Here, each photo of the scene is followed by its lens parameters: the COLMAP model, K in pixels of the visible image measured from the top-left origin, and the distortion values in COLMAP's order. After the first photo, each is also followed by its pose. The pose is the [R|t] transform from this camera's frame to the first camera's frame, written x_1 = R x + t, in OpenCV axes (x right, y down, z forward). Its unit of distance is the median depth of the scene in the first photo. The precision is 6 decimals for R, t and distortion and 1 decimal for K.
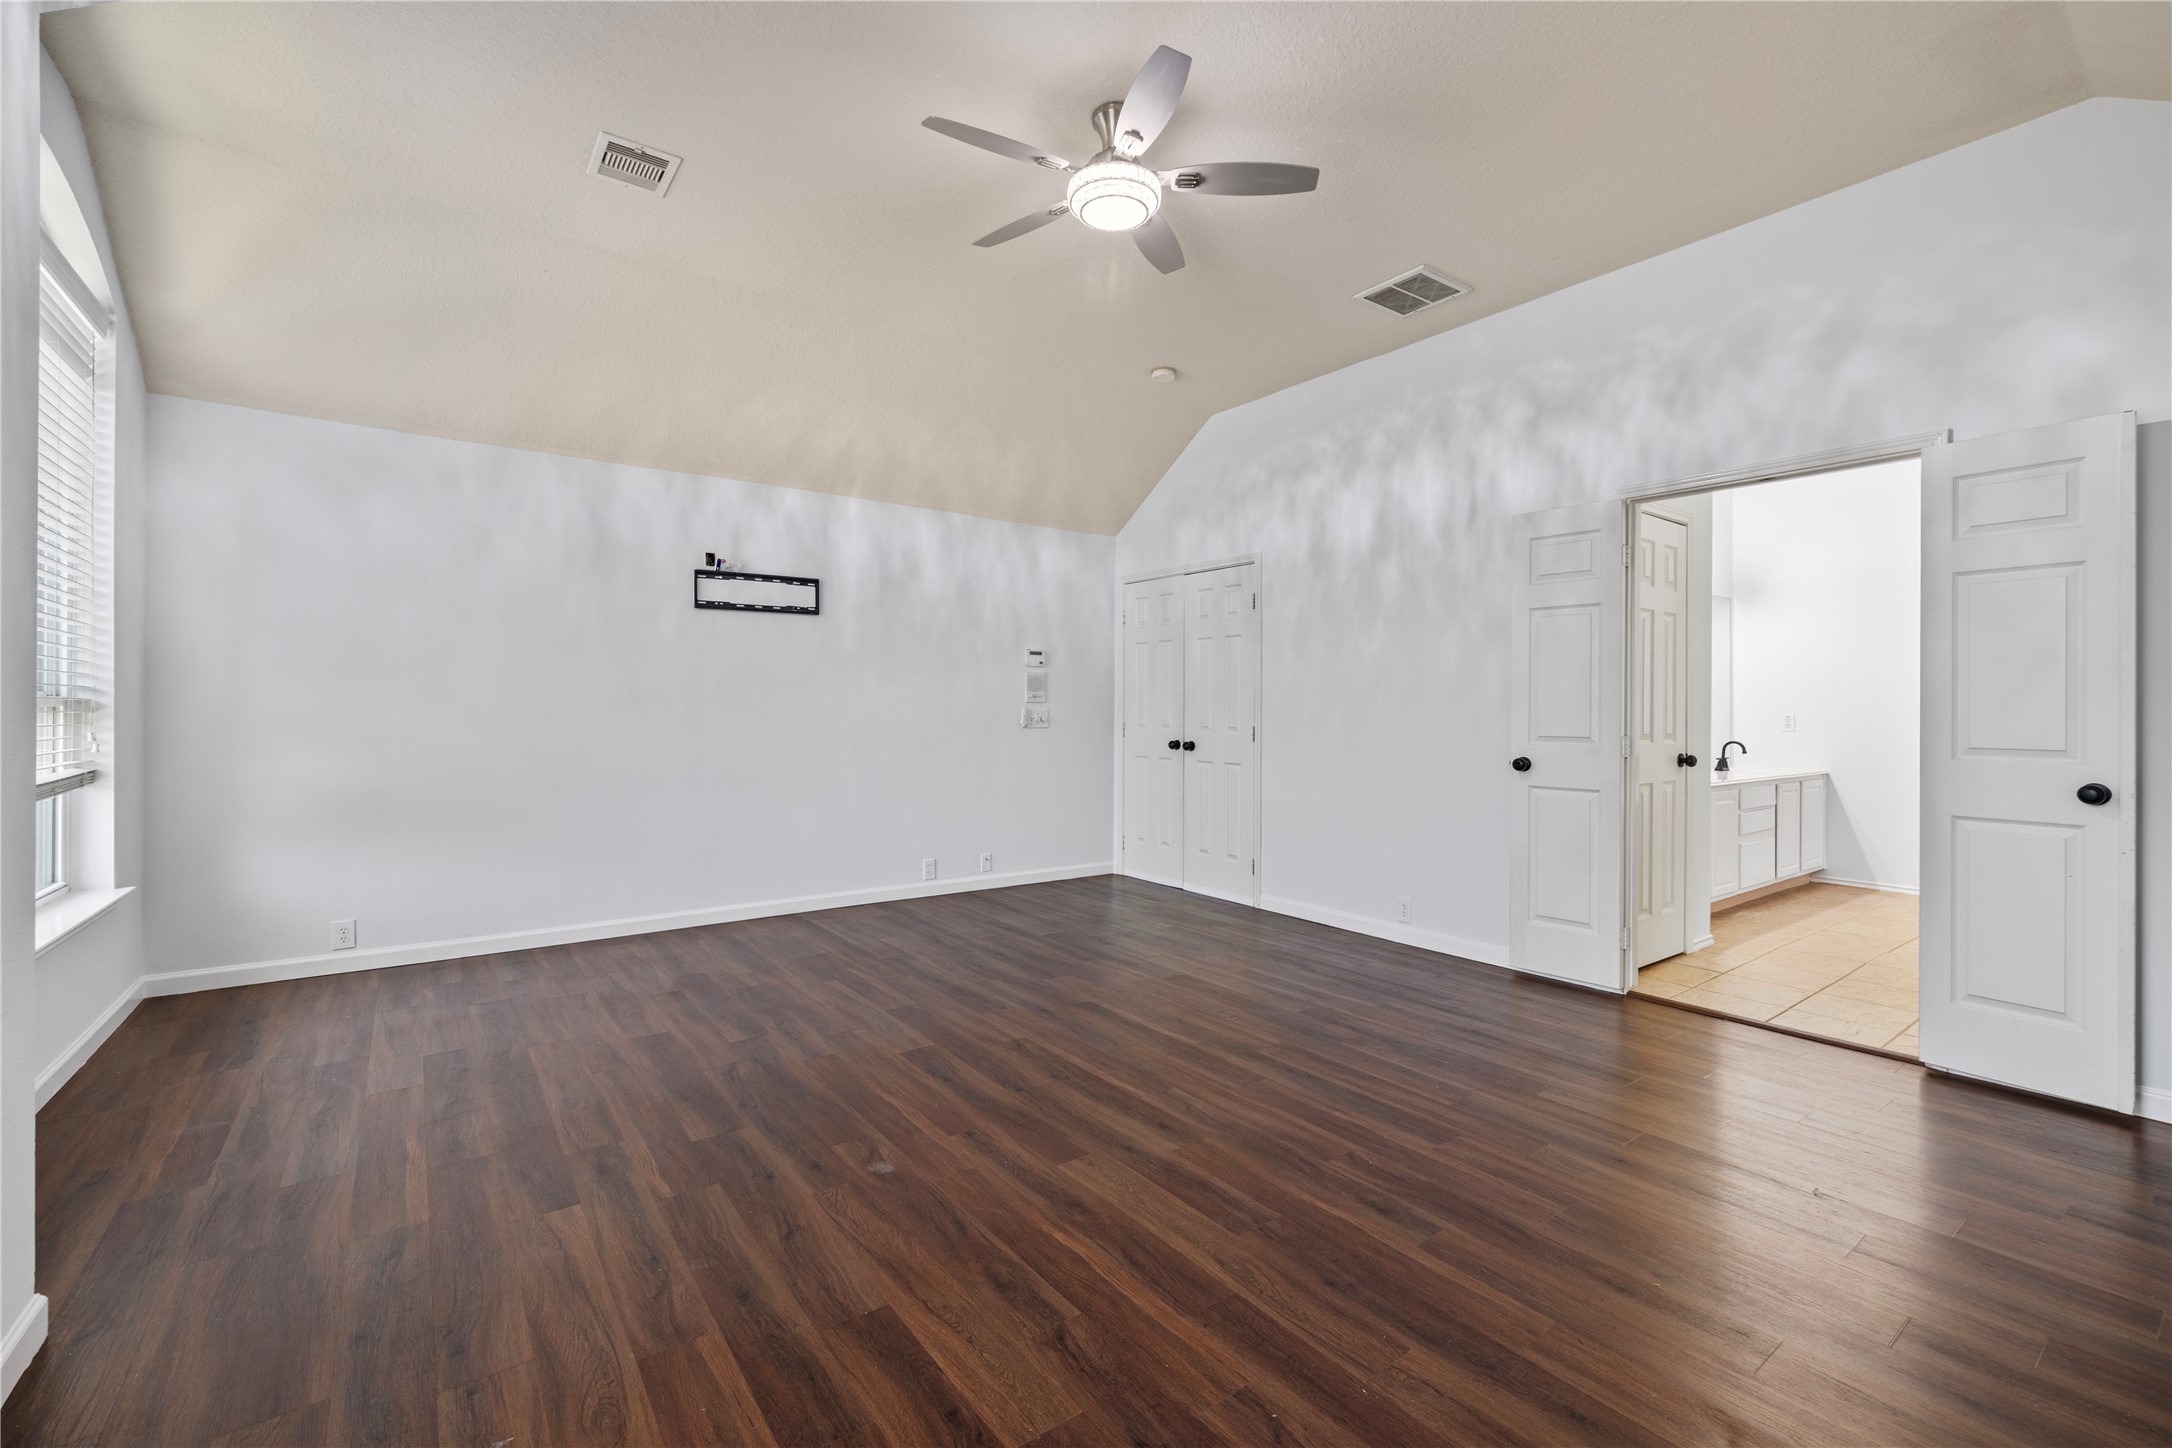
lens RADIAL K [[920.3, 0, 1086.0], [0, 920.3, 724.0], [0, 0, 1]] dist [0.000876, 0.000144]
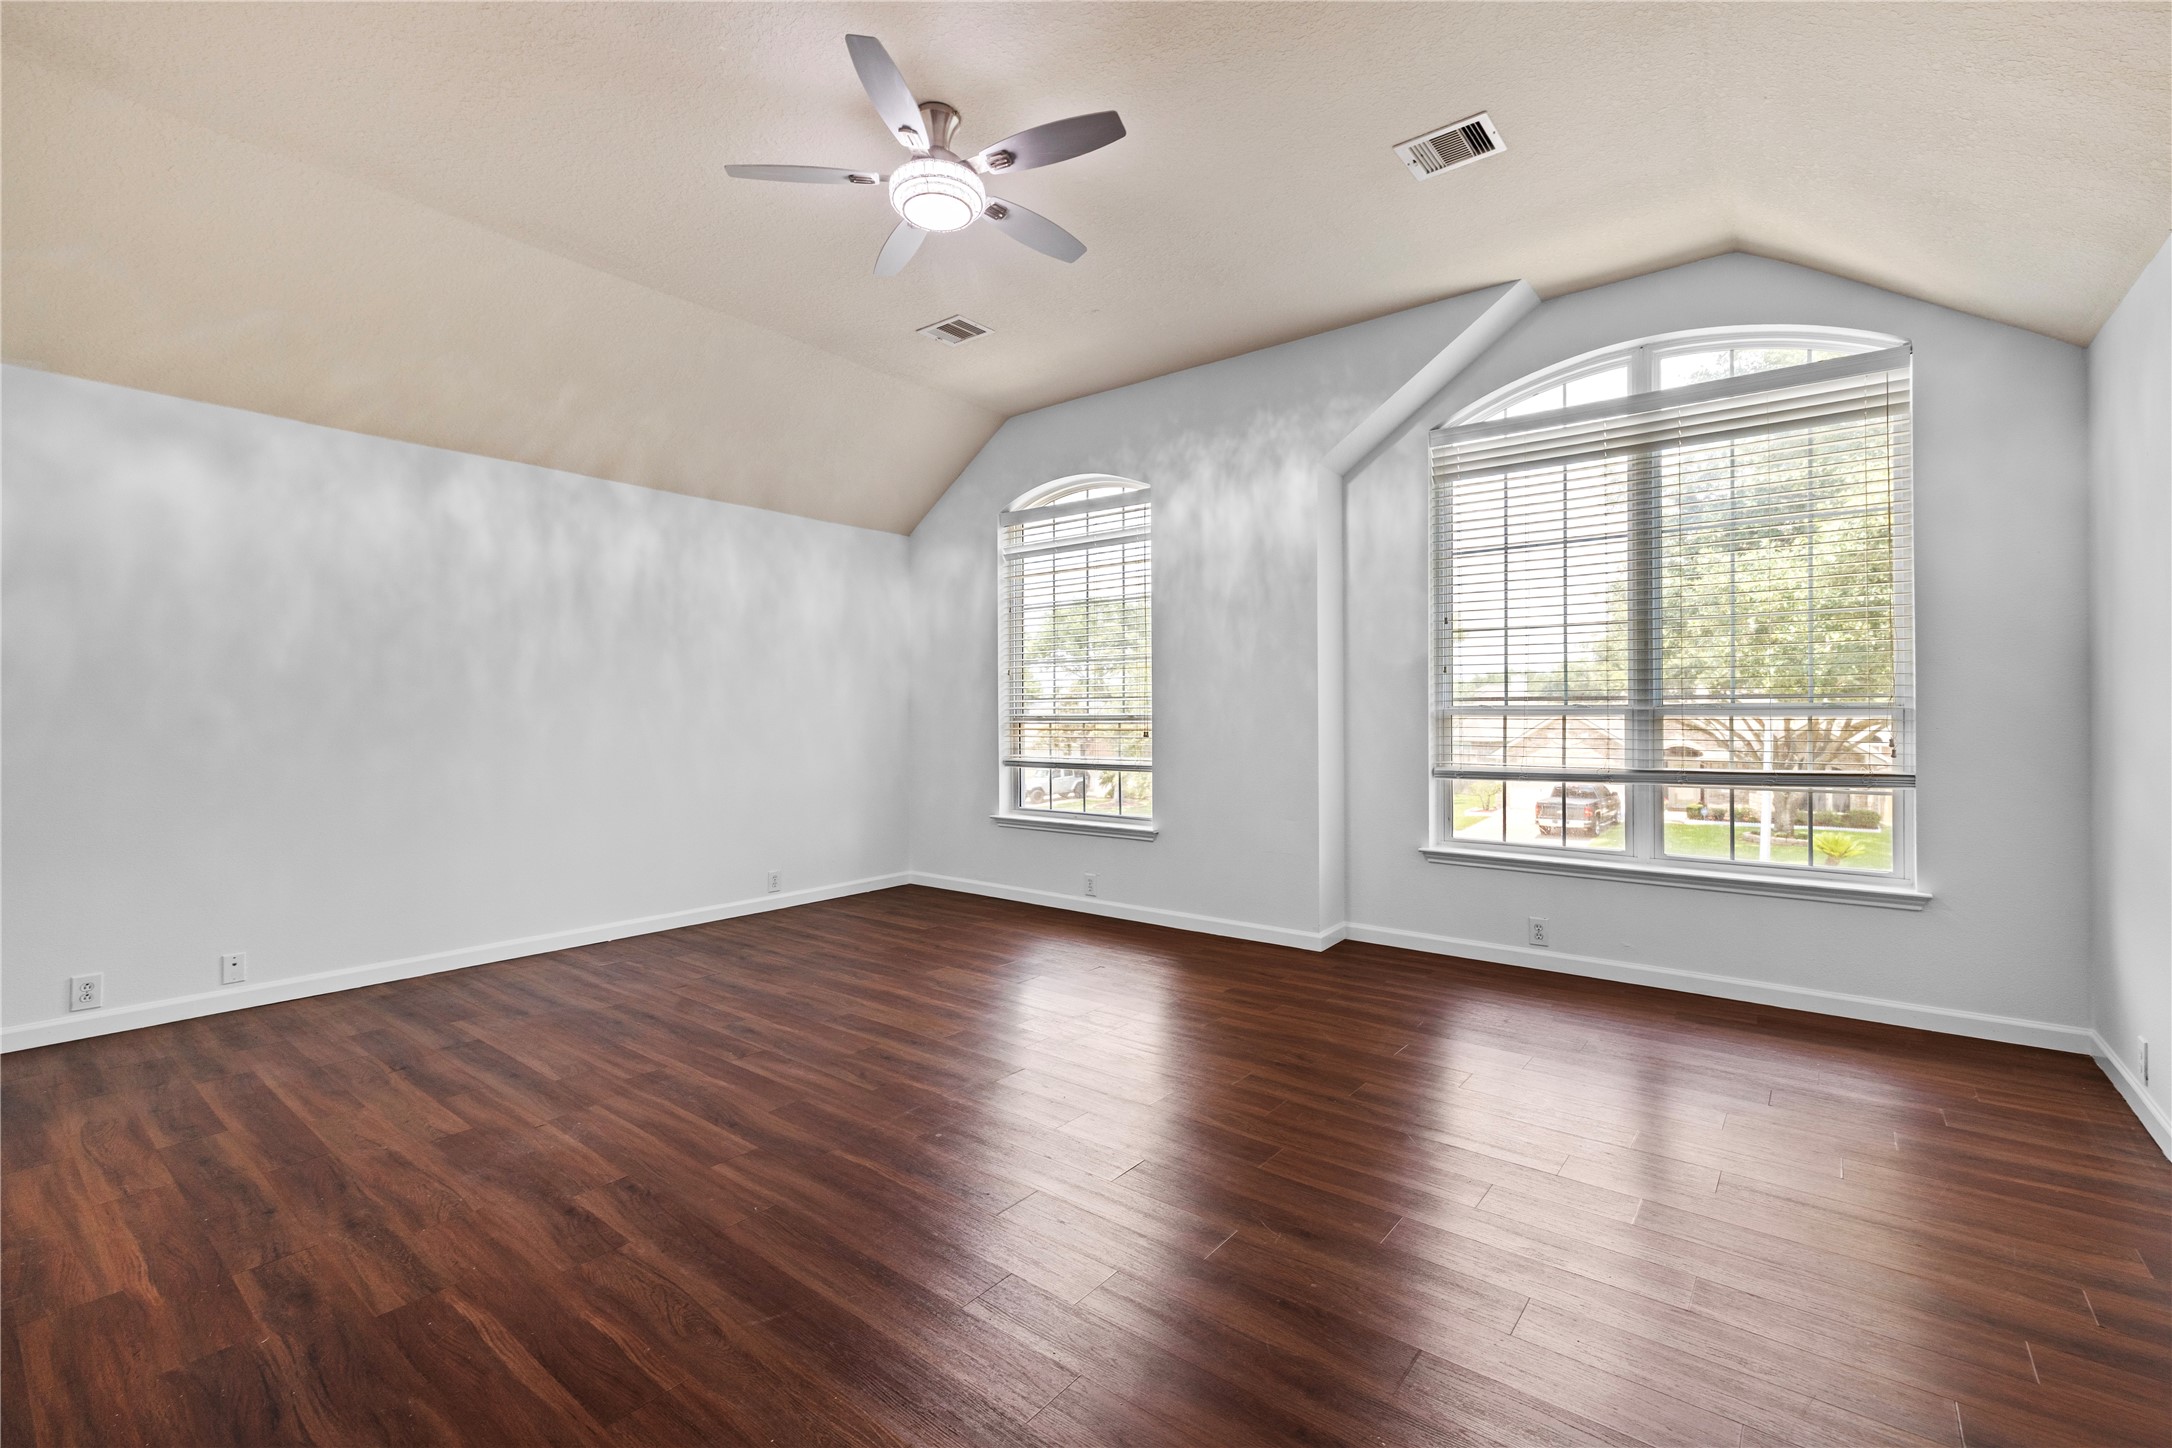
lens RADIAL K [[920.3, 0, 1086.0], [0, 920.3, 724.0], [0, 0, 1]] dist [0.000876, 0.000144]
pose [[-0.965908, -0.002245, -0.258878, 0.155784], [-0.006091, 0.999883, 0.014056, -0.024017], [0.258816, 0.015153, -0.965808, 2.382769]]
